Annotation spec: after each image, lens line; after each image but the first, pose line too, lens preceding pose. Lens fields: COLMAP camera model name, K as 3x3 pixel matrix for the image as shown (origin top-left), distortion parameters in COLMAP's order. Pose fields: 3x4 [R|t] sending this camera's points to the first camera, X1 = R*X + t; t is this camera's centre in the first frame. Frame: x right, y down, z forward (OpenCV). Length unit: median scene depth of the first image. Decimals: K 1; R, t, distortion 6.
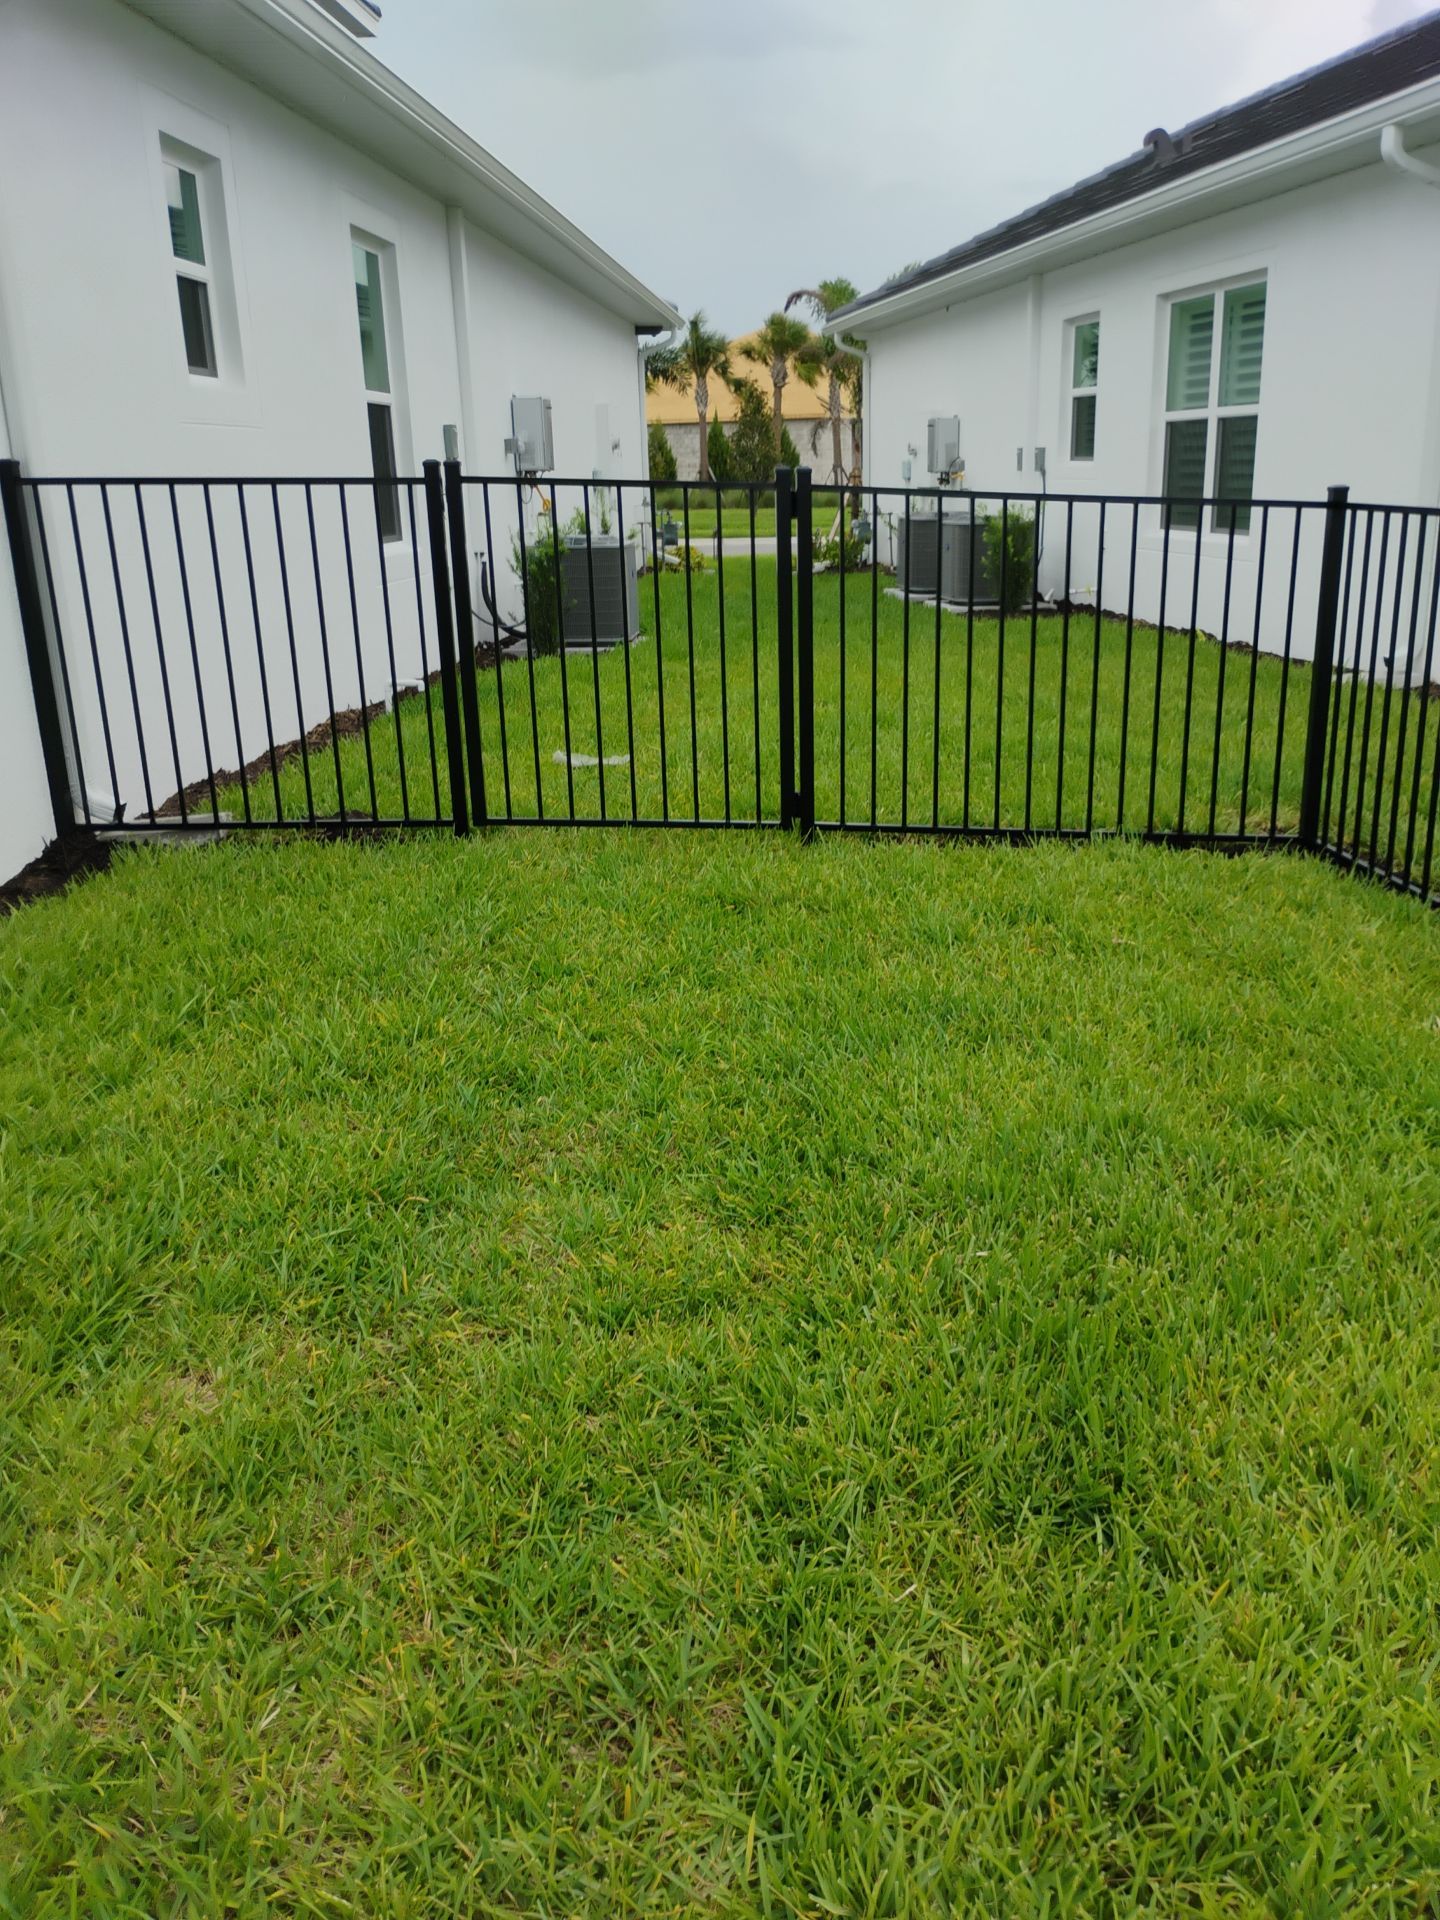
lens RADIAL K [[1579.5, 0, 720.0], [0, 1579.5, 960.0], [0, 0, 1]] dist [0.013382, 0.006635]
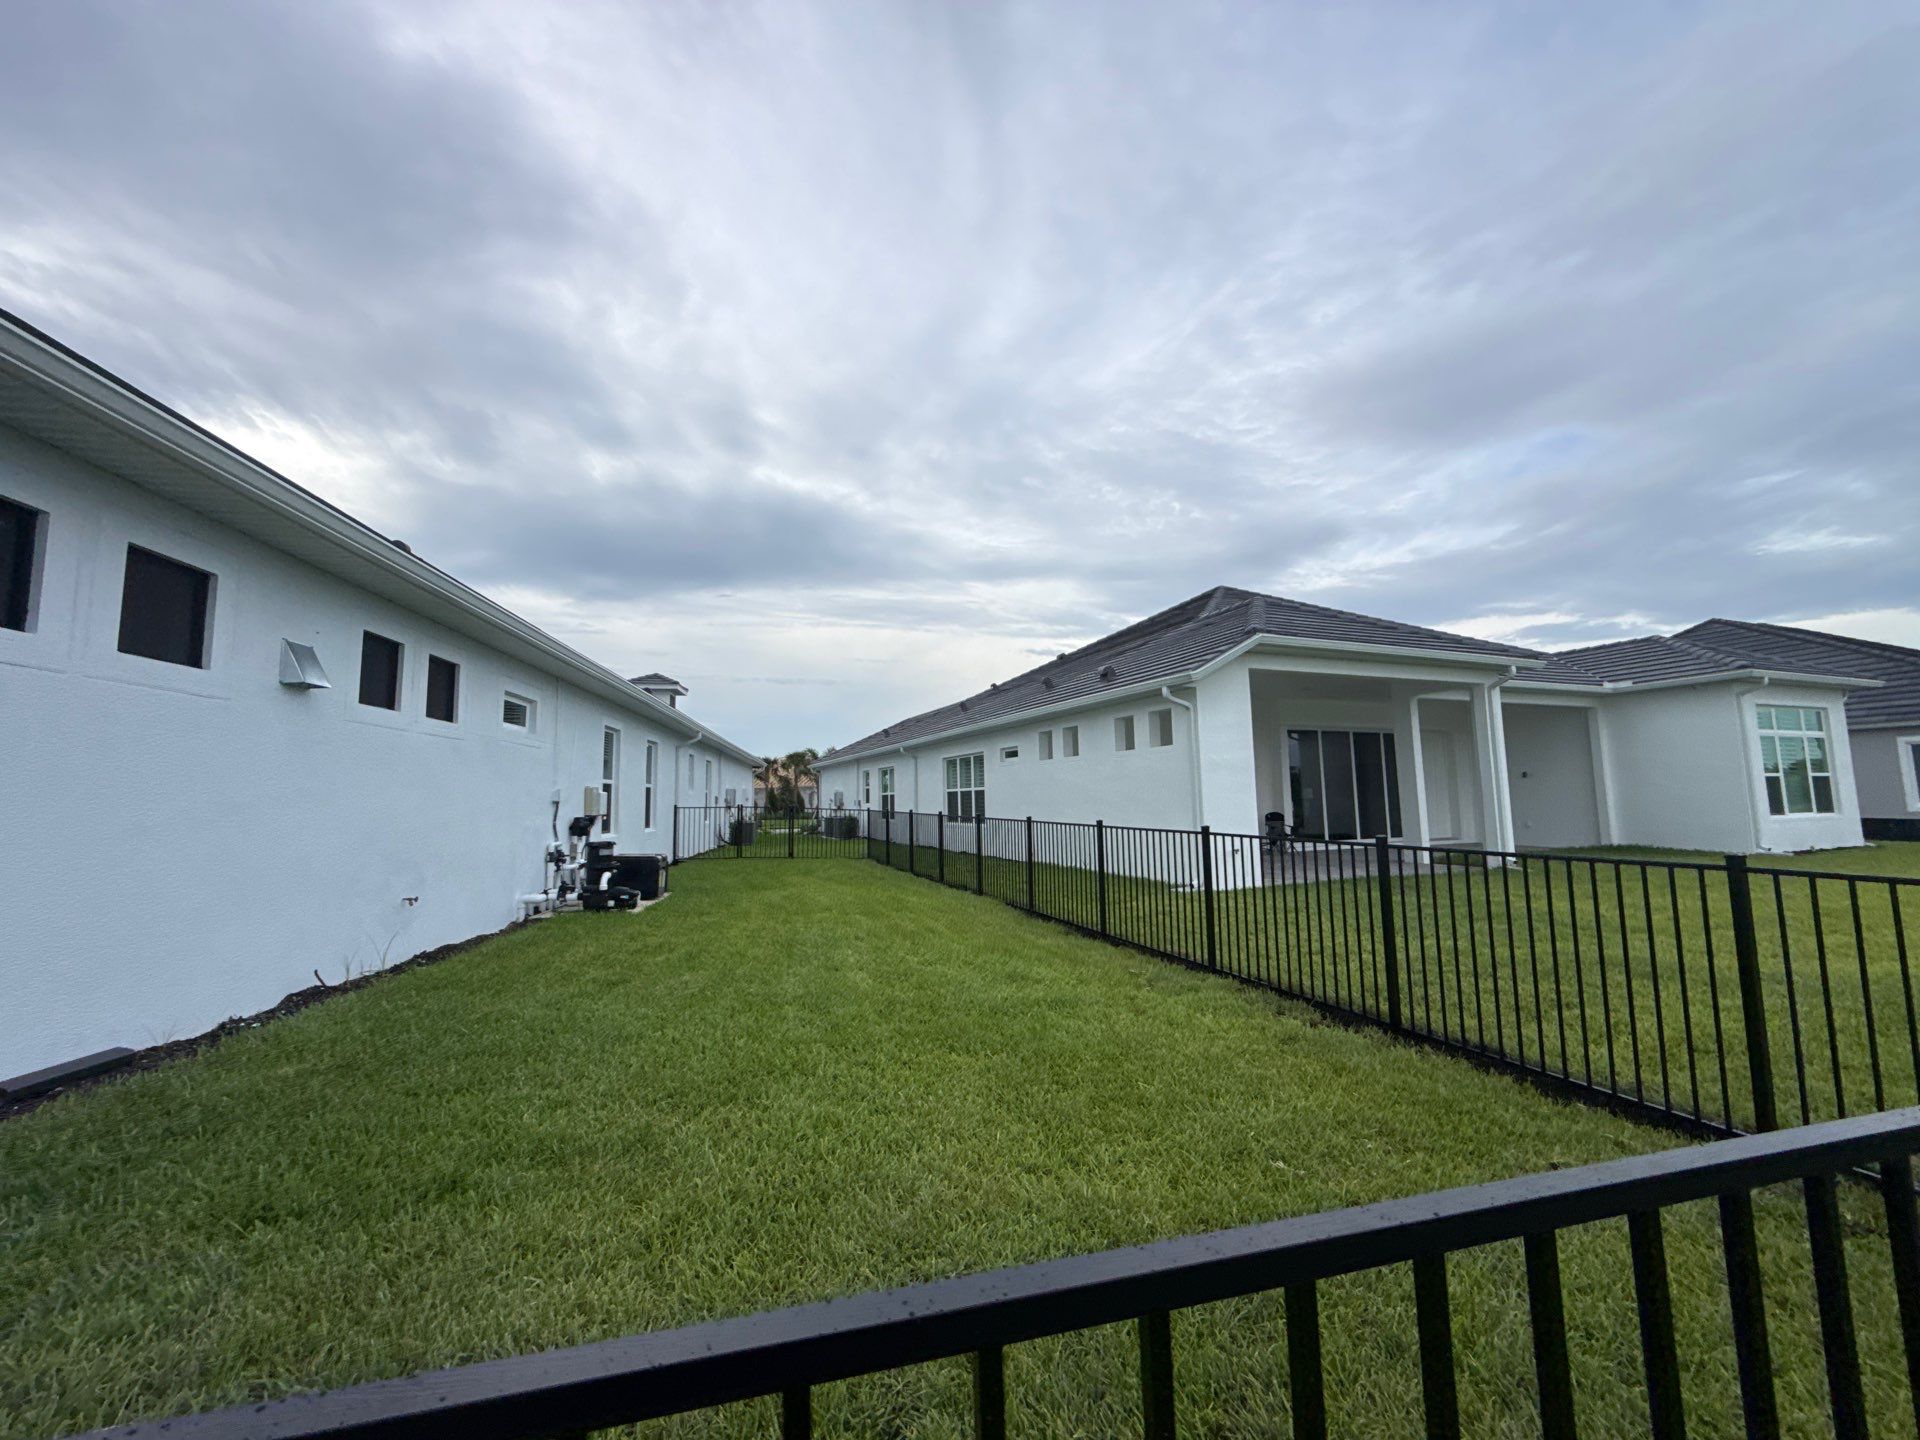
lens RADIAL K [[762.4, 0, 947.4], [0, 762.4, 722.3], [0, 0, 1]] dist [0.000500, -0.000141]
pose [[0.974511, 0.023306, 0.223127, -0.011431], [0.068212, 0.916719, -0.393666, 0.226877], [-0.213720, 0.398852, 0.891763, -0.712831]]
